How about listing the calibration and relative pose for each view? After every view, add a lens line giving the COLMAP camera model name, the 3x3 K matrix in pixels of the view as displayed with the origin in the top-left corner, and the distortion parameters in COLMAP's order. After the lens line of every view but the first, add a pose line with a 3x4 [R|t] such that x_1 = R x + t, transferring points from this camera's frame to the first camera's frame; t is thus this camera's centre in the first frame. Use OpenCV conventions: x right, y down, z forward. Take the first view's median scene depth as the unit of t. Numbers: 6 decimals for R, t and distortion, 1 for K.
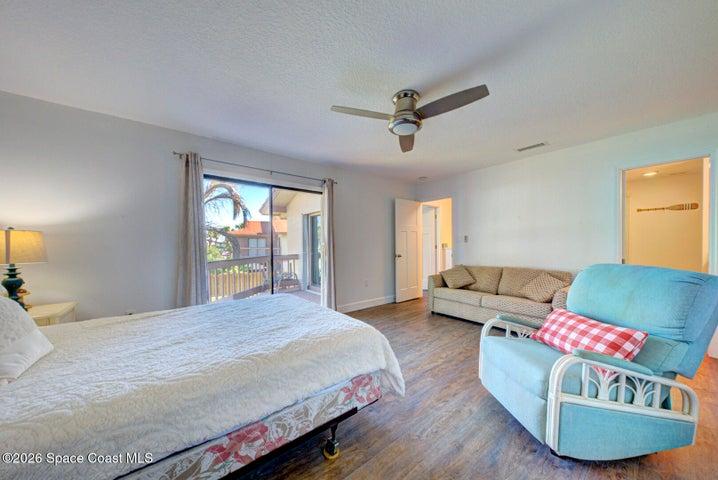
lens RADIAL K [[245.8, 0, 358.4], [0, 245.8, 247.5], [0, 0, 1]] dist [0.012908, -0.000050]
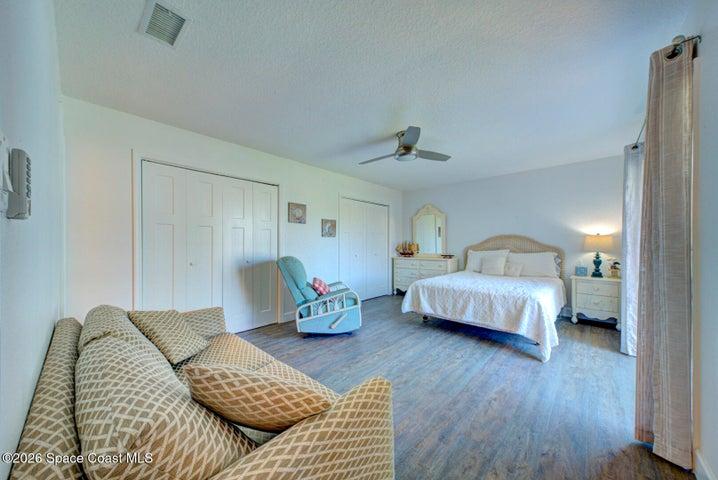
lens RADIAL K [[251.5, 0, 359.2], [0, 251.5, 247.0], [0, 0, 1]] dist [0.014289, 0.000096]
pose [[-0.987890, 0.009340, -0.154872, 0.266873], [0.006112, 0.999754, 0.021309, -0.010980], [0.155033, 0.020105, -0.987705, 0.935113]]
